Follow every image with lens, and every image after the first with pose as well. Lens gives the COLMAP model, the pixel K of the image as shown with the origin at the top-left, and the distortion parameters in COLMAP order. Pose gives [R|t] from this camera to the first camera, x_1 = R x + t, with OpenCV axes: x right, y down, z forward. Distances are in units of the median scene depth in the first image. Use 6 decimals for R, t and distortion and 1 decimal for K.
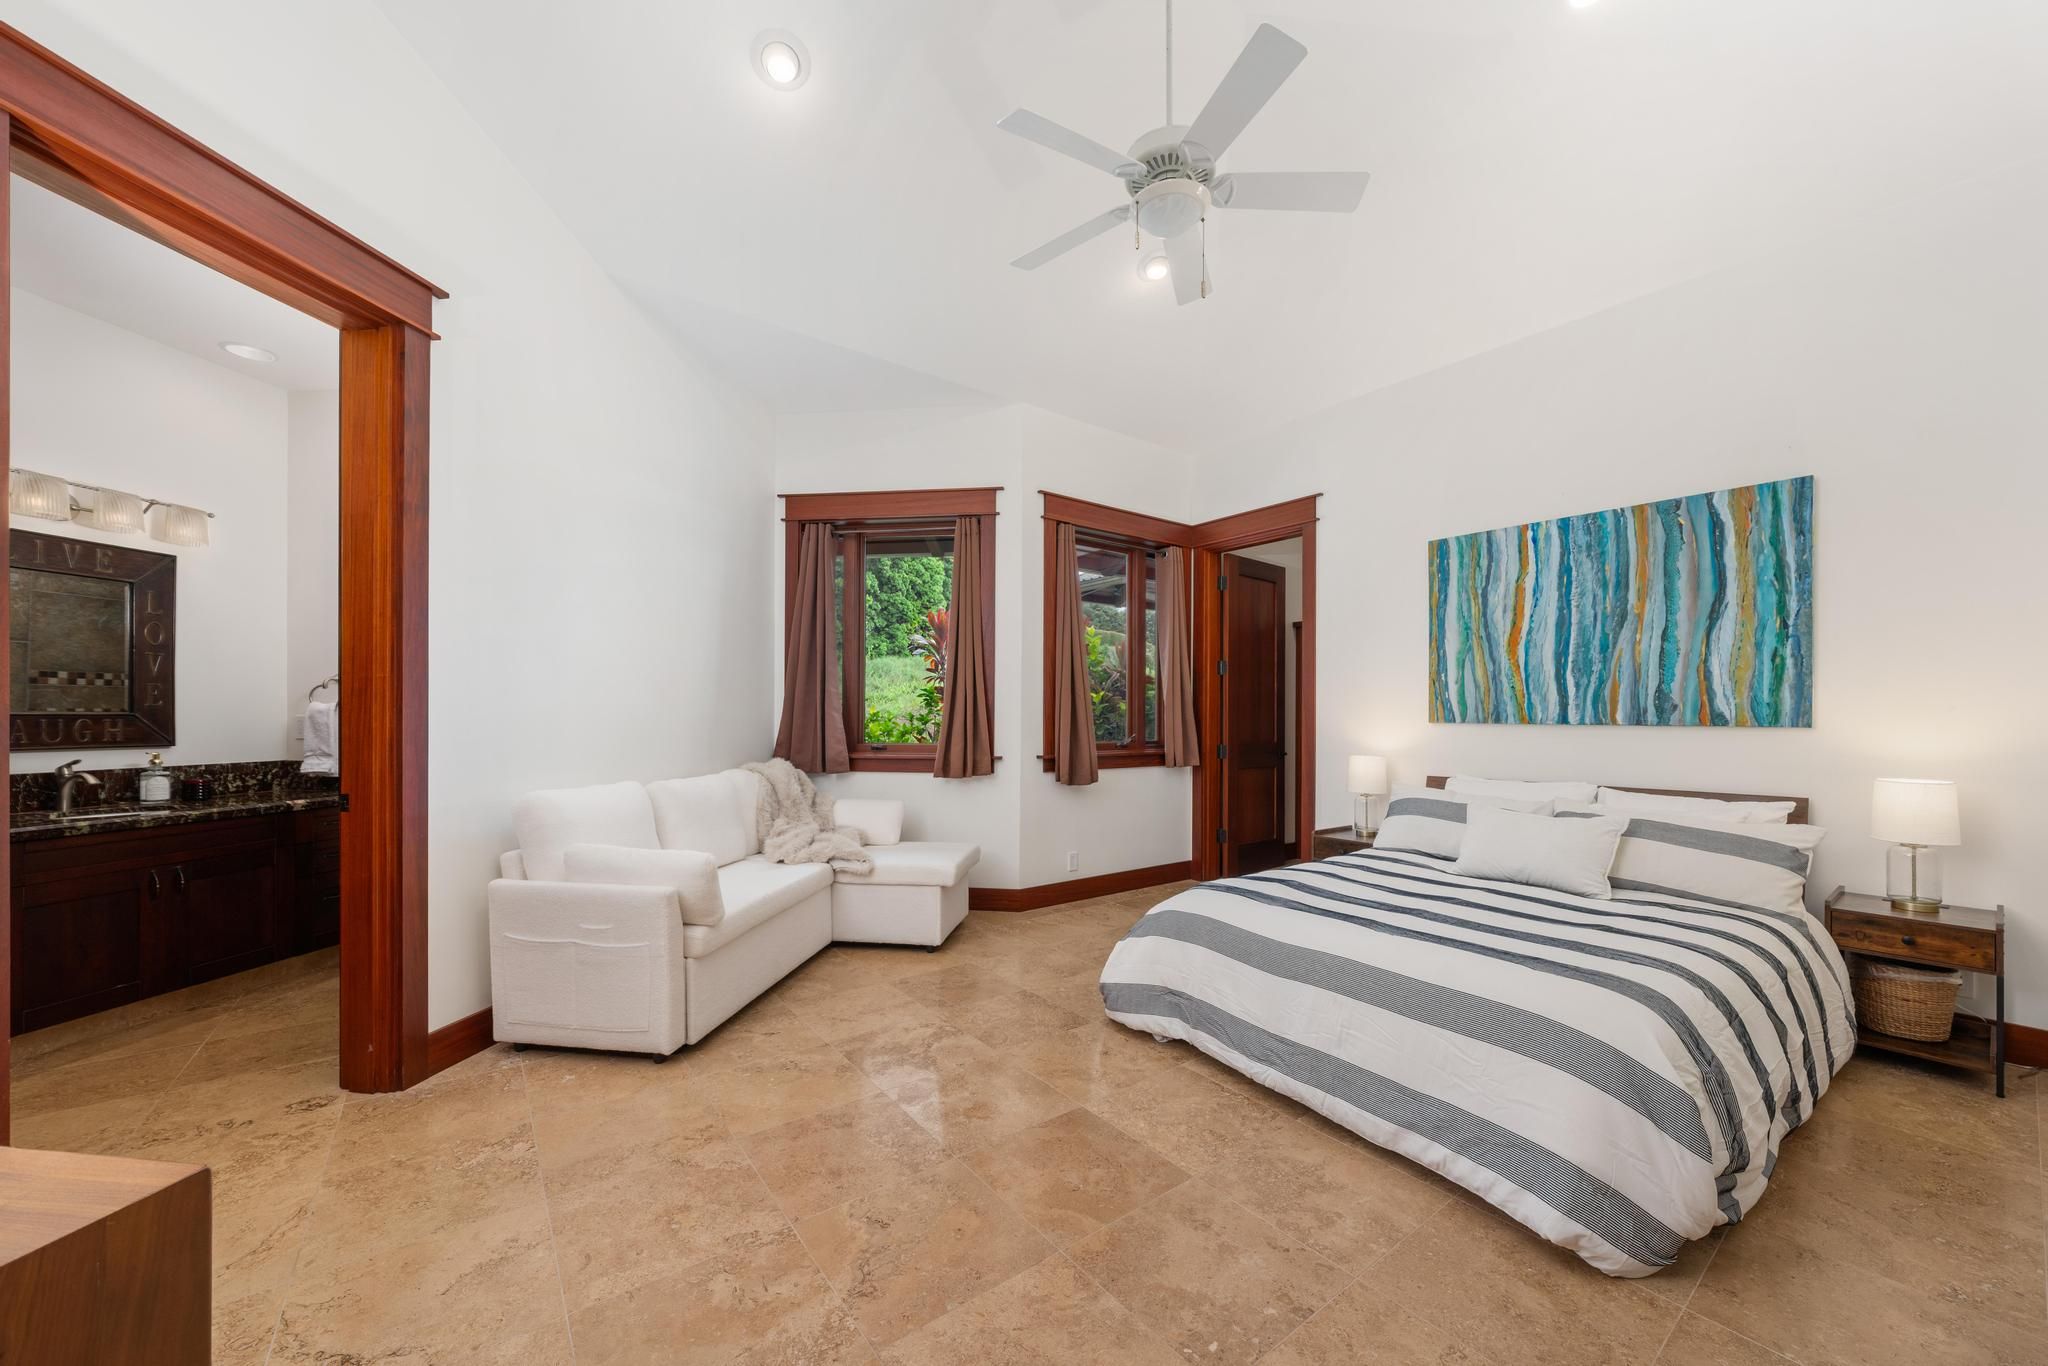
lens RADIAL K [[681.2, 0, 1023.2], [0, 681.2, 712.8], [0, 0, 1]] dist [-0.000110, 0.000004]
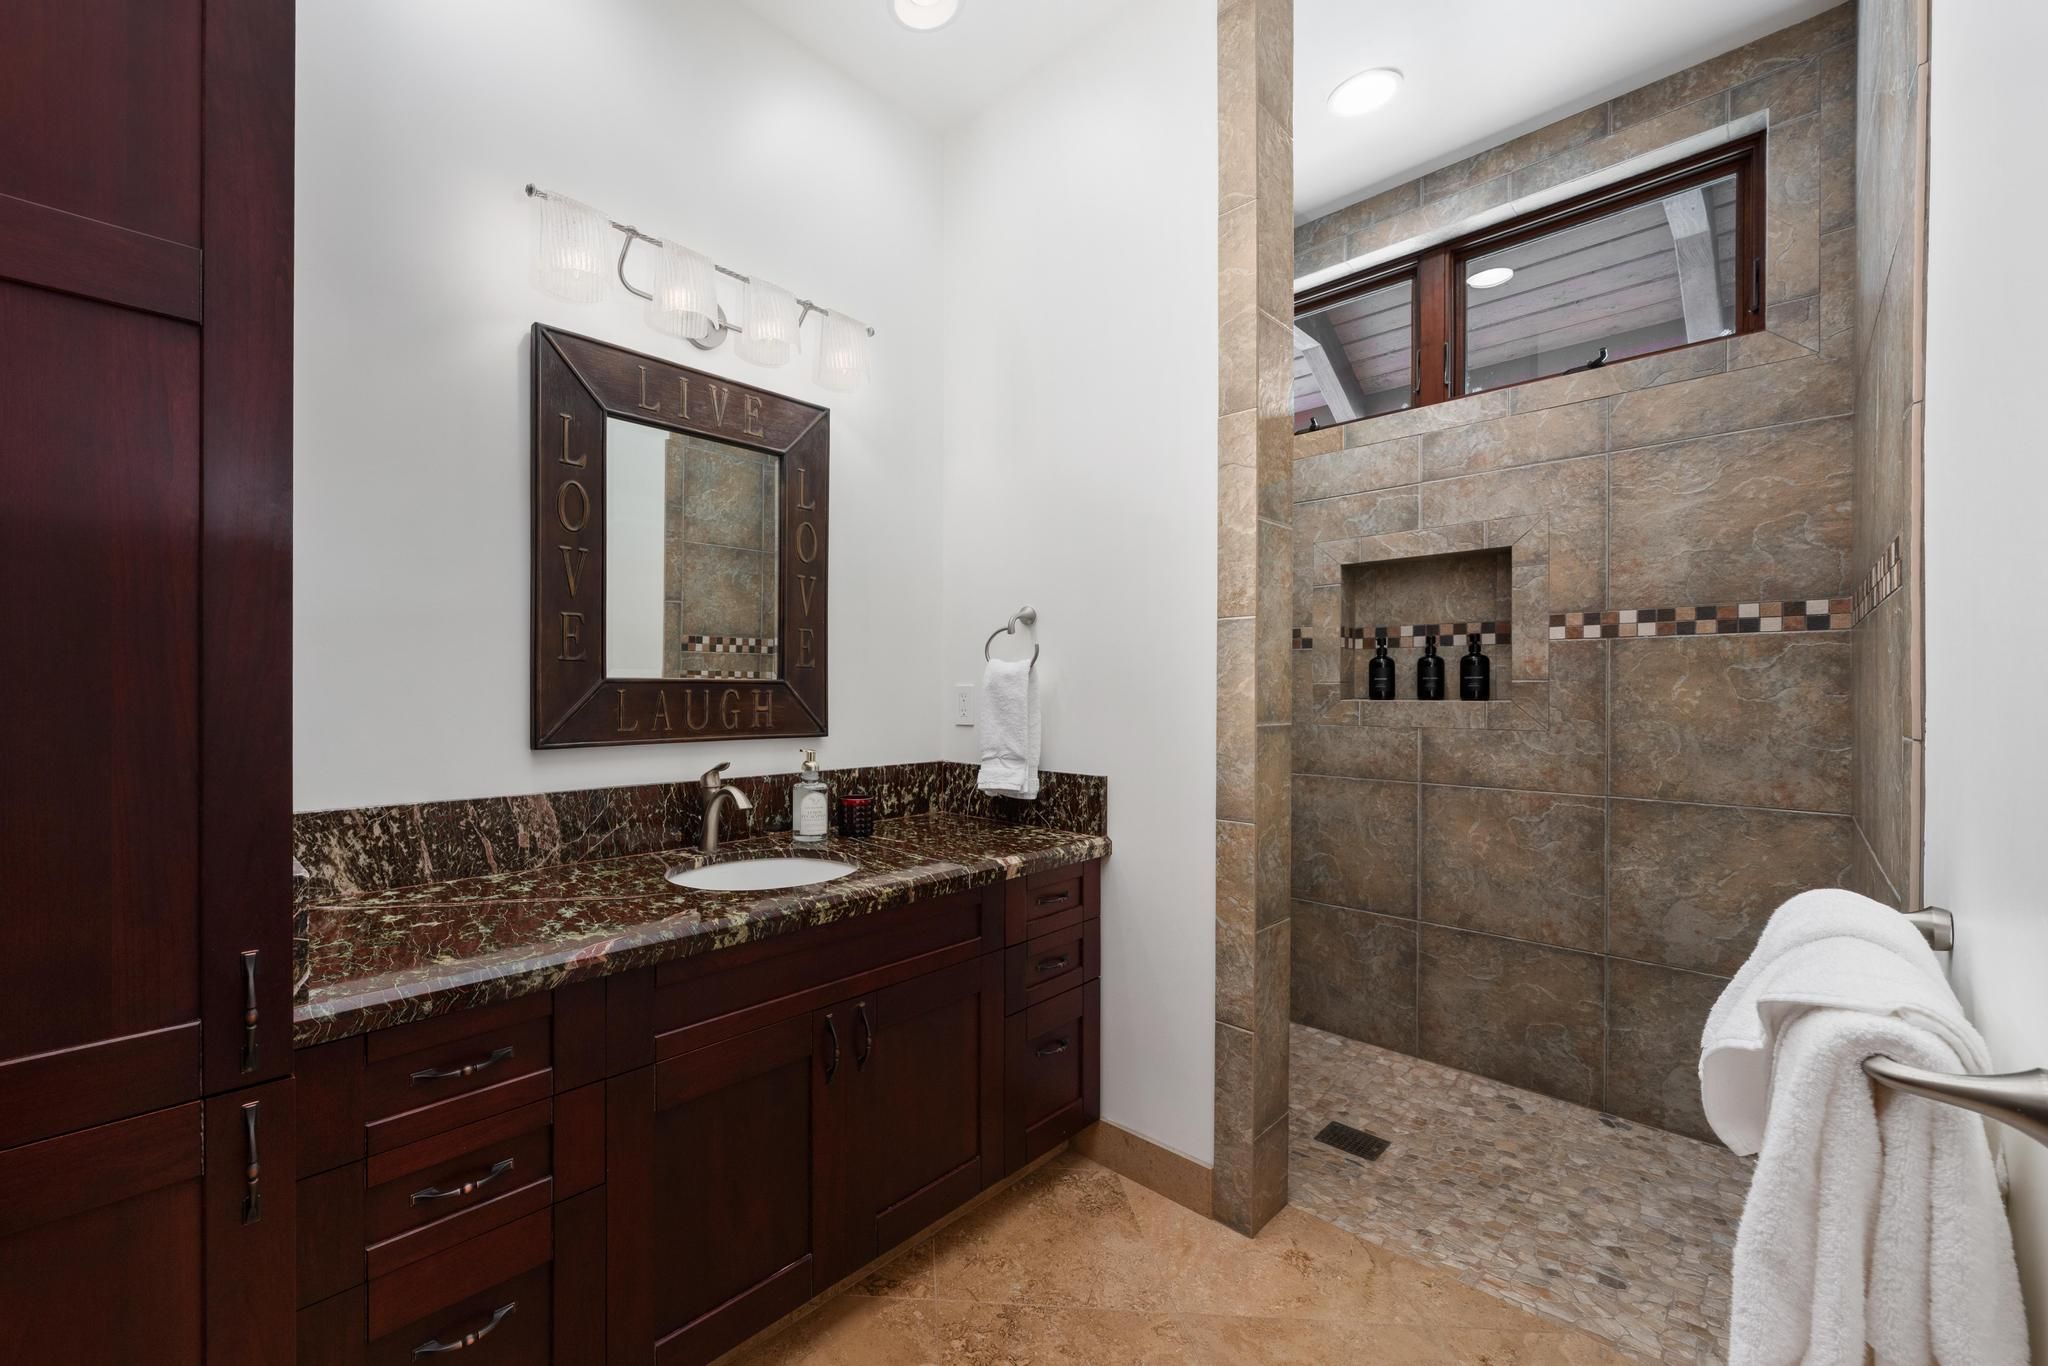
lens RADIAL K [[811.1, 0, 1024.0], [0, 811.1, 683.0], [0, 0, 1]] dist [-0.000373, -0.000011]
pose [[0.837589, -0.005136, -0.546277, -0.732818], [0.001357, 0.999972, -0.007321, 0.008557], [0.546300, 0.005391, 0.837572, 0.515598]]
